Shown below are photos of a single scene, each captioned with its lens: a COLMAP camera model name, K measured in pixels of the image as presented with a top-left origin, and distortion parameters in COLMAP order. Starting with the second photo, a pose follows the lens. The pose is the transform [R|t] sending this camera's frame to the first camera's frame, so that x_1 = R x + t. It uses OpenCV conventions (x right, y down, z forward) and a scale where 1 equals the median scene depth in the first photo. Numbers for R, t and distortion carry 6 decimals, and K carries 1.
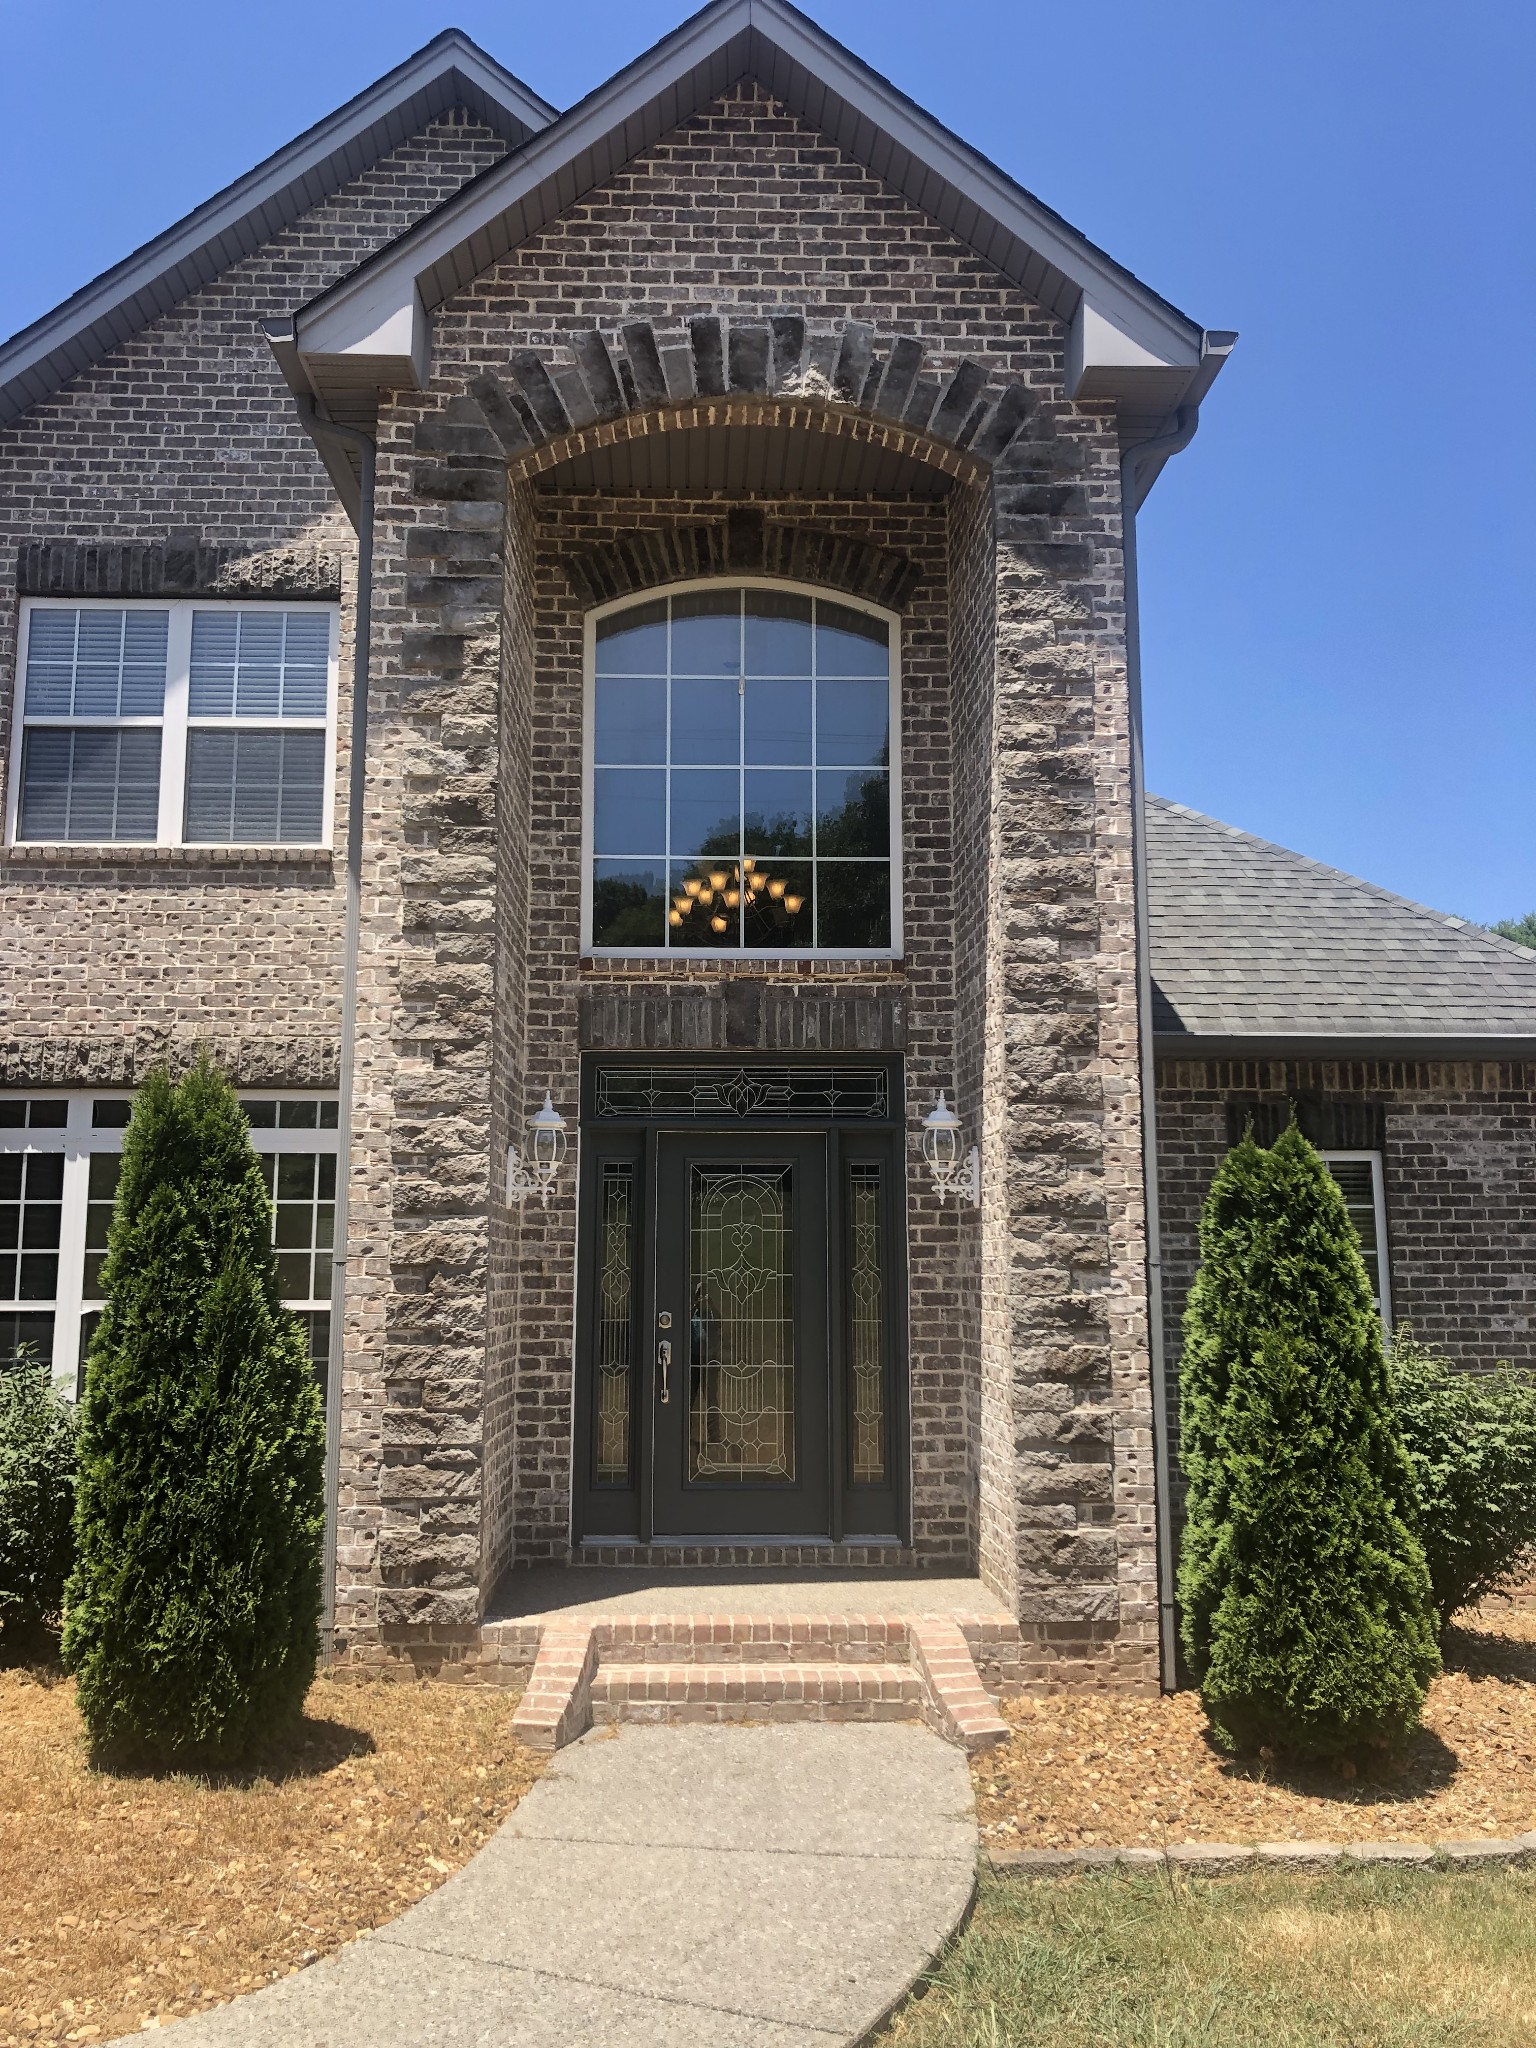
lens RADIAL K [[1707.1, 0, 774.6], [0, 1707.1, 1006.9], [0, 0, 1]] dist [0.039163, -0.022337]
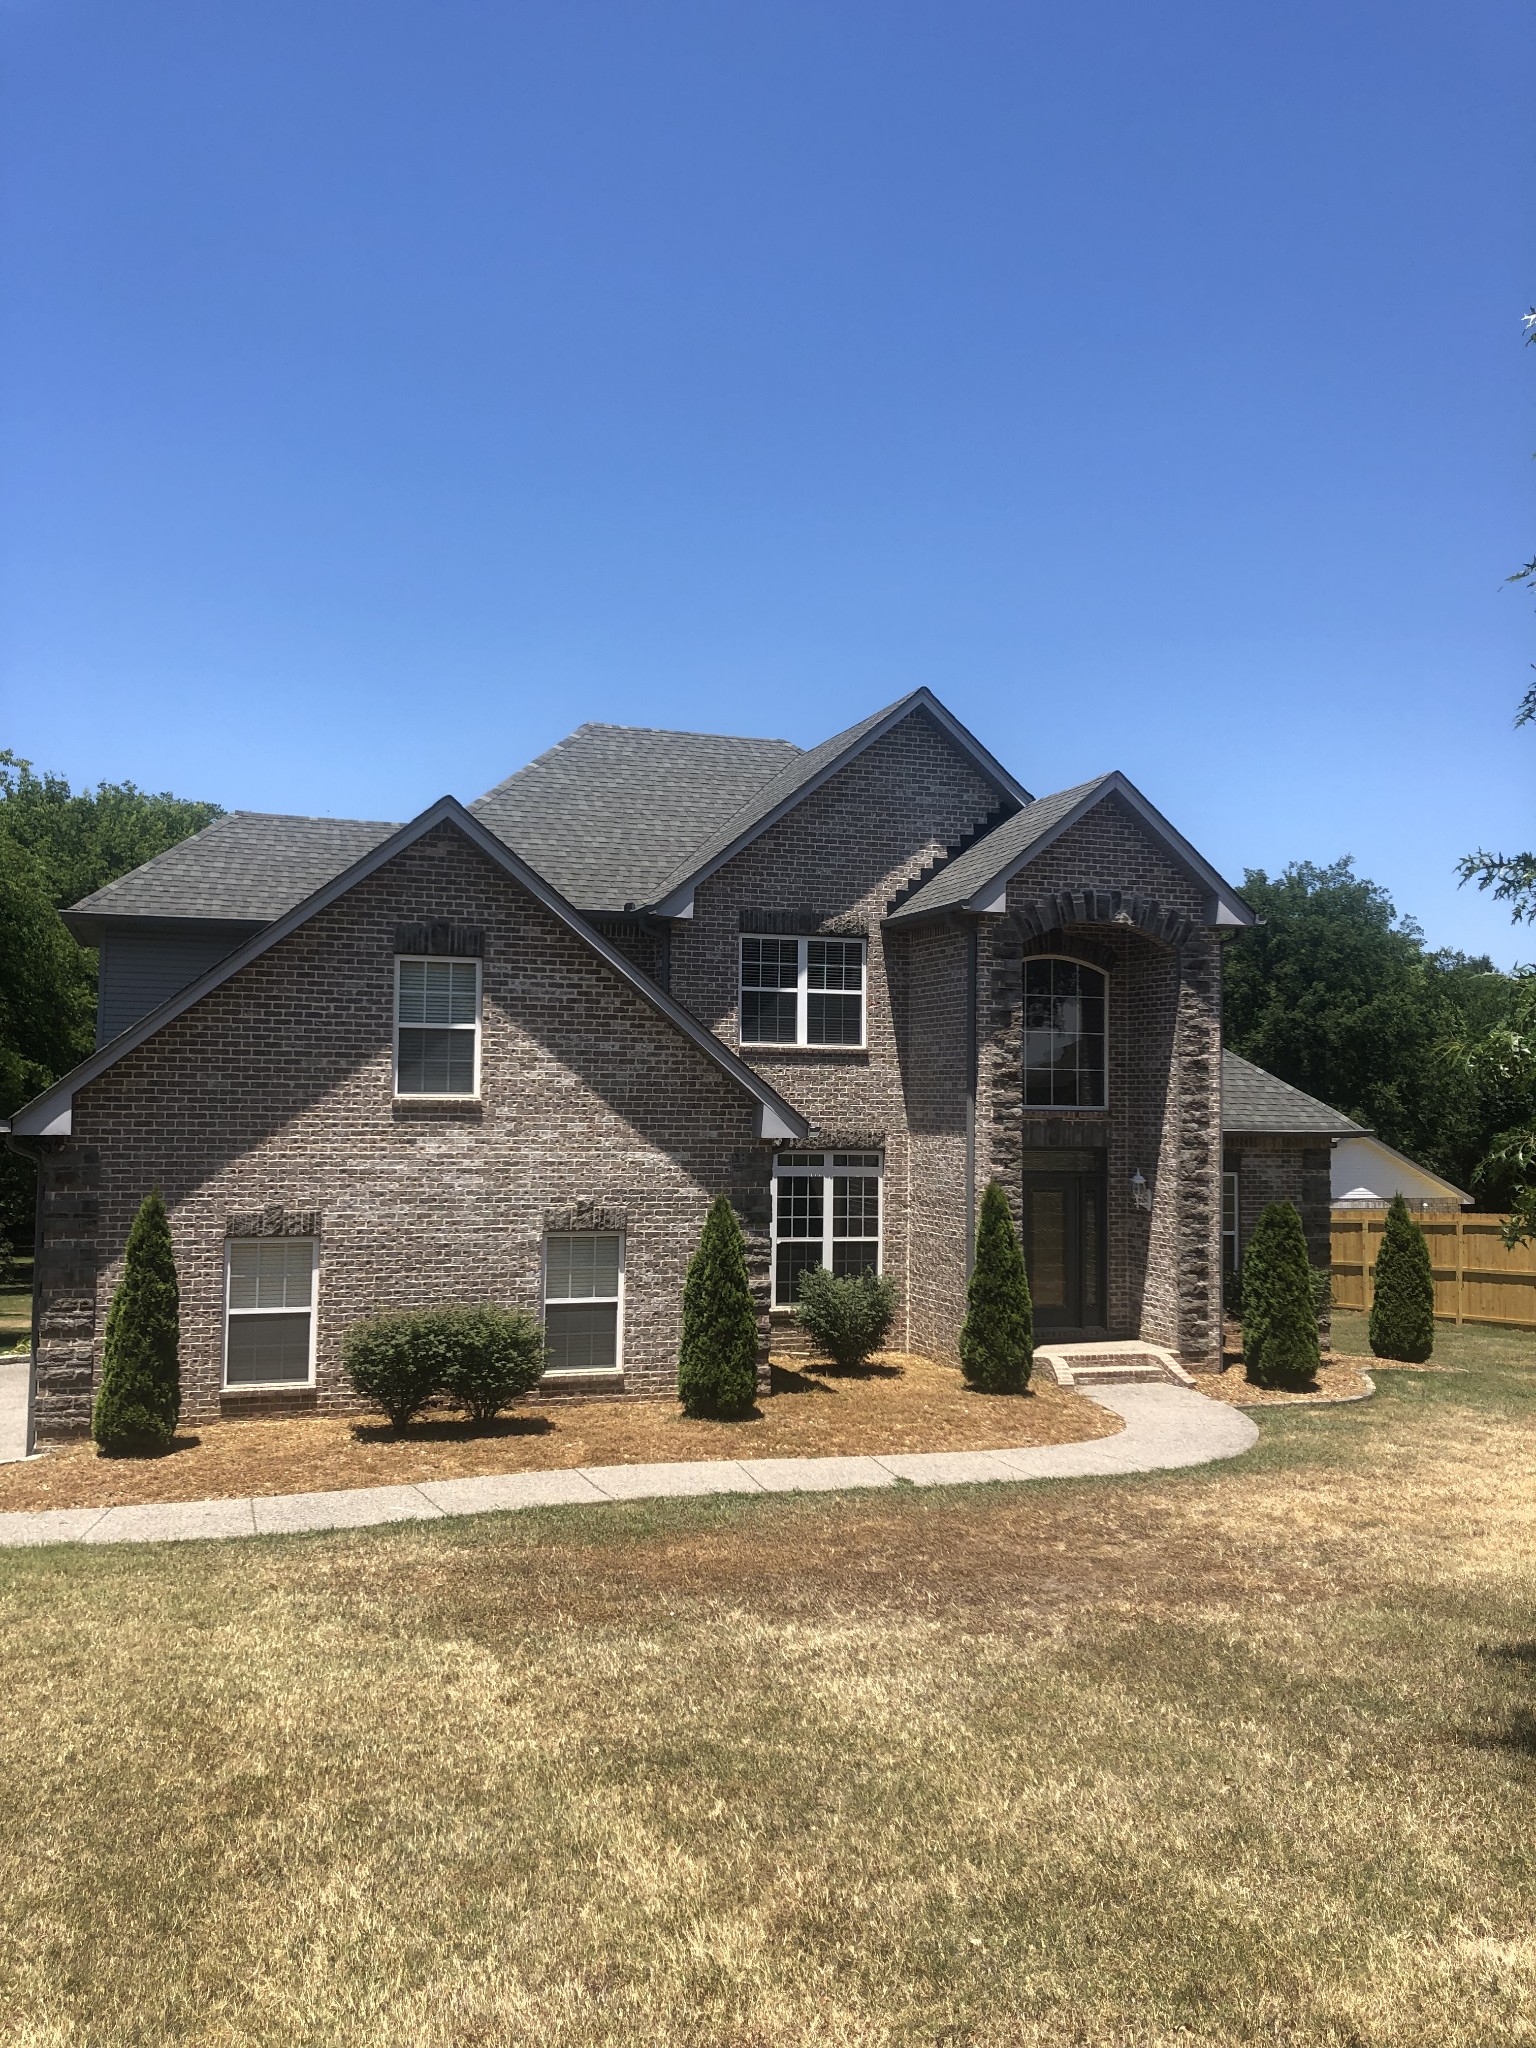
lens RADIAL K [[1707.1, 0, 760.5], [0, 1707.1, 1013.2], [0, 0, 1]] dist [0.039163, -0.022337]
pose [[0.958811, 0.030327, 0.282422, -1.361423], [-0.060085, 0.993439, 0.097310, -0.461298], [-0.277617, -0.110271, 0.954342, -1.534335]]
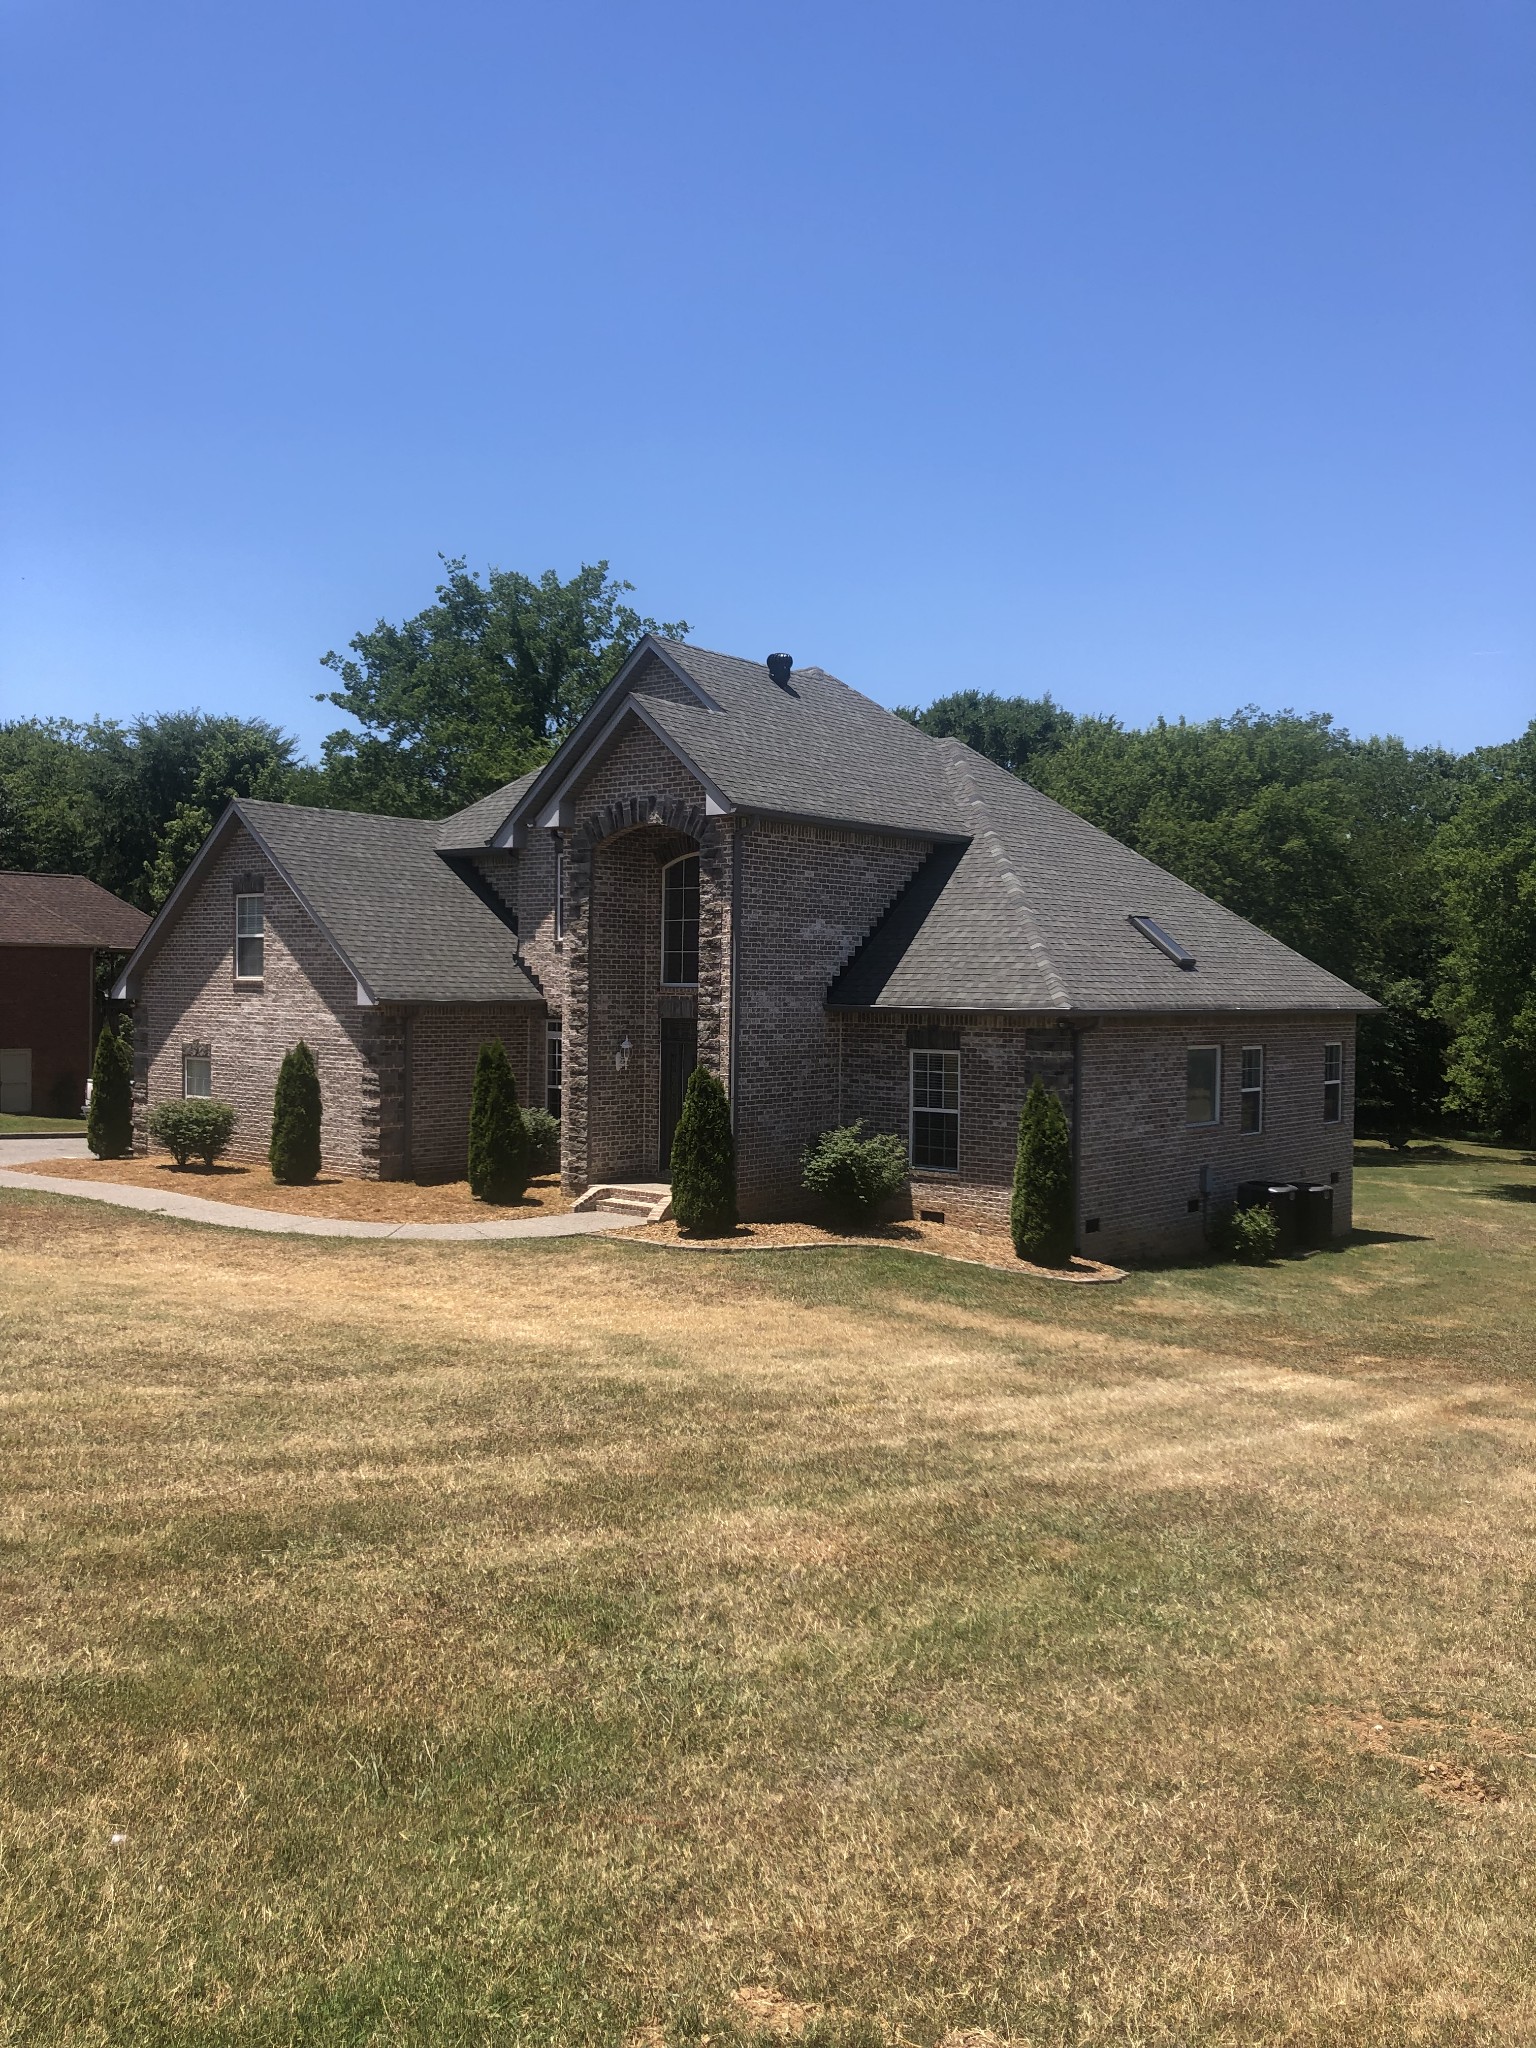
lens RADIAL K [[1707.1, 0, 768.9], [0, 1707.1, 1038.0], [0, 0, 1]] dist [0.039163, -0.022337]
pose [[0.750267, 0.030199, -0.660445, 2.362046], [0.090243, 0.984929, 0.147553, -0.427358], [0.654947, -0.170305, 0.736234, -1.303537]]
